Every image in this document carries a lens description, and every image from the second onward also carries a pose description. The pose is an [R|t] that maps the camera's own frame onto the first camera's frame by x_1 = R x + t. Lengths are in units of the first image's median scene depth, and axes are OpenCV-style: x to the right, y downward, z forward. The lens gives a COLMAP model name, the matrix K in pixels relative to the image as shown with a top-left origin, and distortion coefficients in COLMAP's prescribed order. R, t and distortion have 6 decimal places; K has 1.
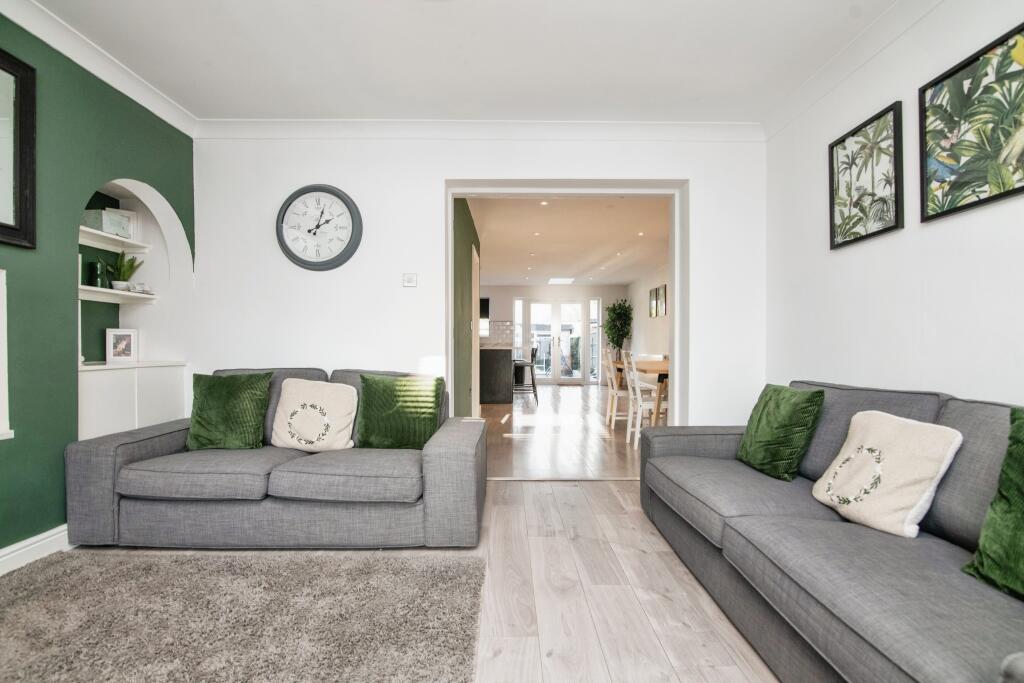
lens RADIAL K [[508.5, 0, 512.0], [0, 508.5, 341.5], [0, 0, 1]] dist [-0.000892, -0.000144]
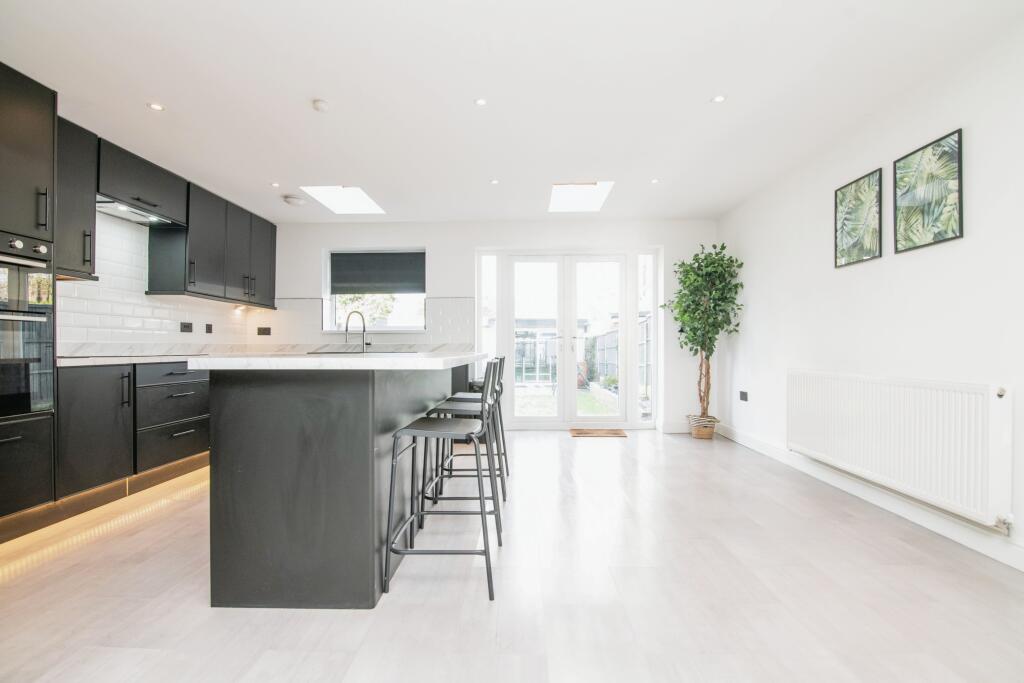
lens RADIAL K [[485.2, 0, 510.9], [0, 485.2, 345.7], [0, 0, 1]] dist [-0.003777, -0.000596]
pose [[0.999638, -0.002856, -0.026739, 0.048333], [0.002970, 0.999987, 0.004217, 0.003384], [0.026726, -0.004295, 0.999634, 0.558065]]
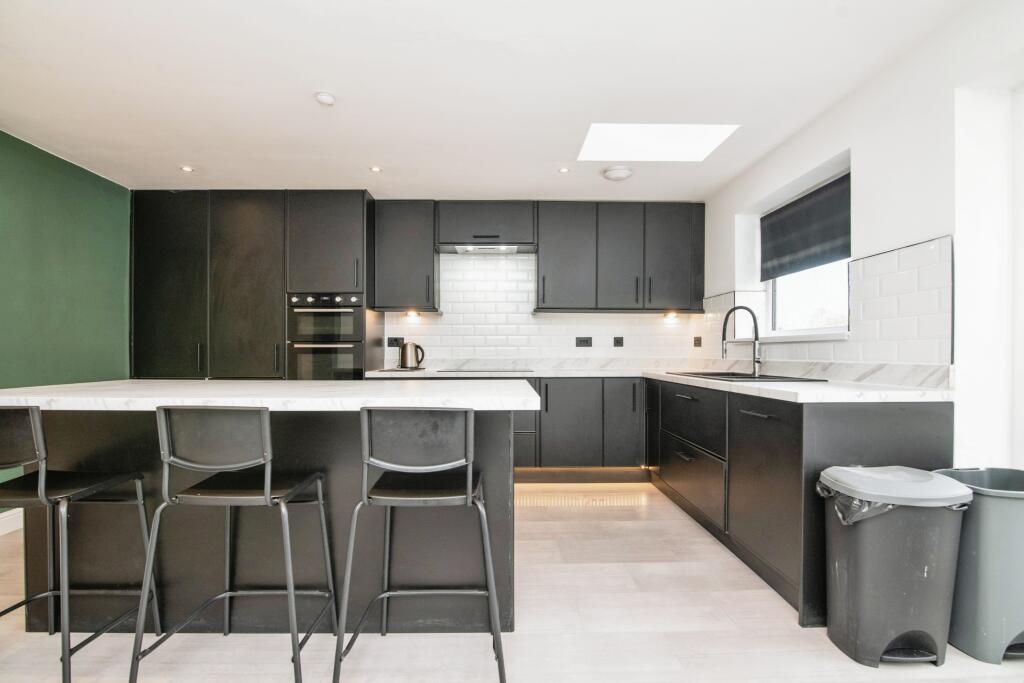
lens RADIAL K [[478.4, 0, 512.0], [0, 478.4, 351.6], [0, 0, 1]] dist [-0.005087, -0.000946]
pose [[0.012788, 0.000499, -0.999918, 0.156357], [0.009183, 0.999958, 0.000616, -0.003299], [0.999876, -0.009190, 0.012783, 0.868259]]
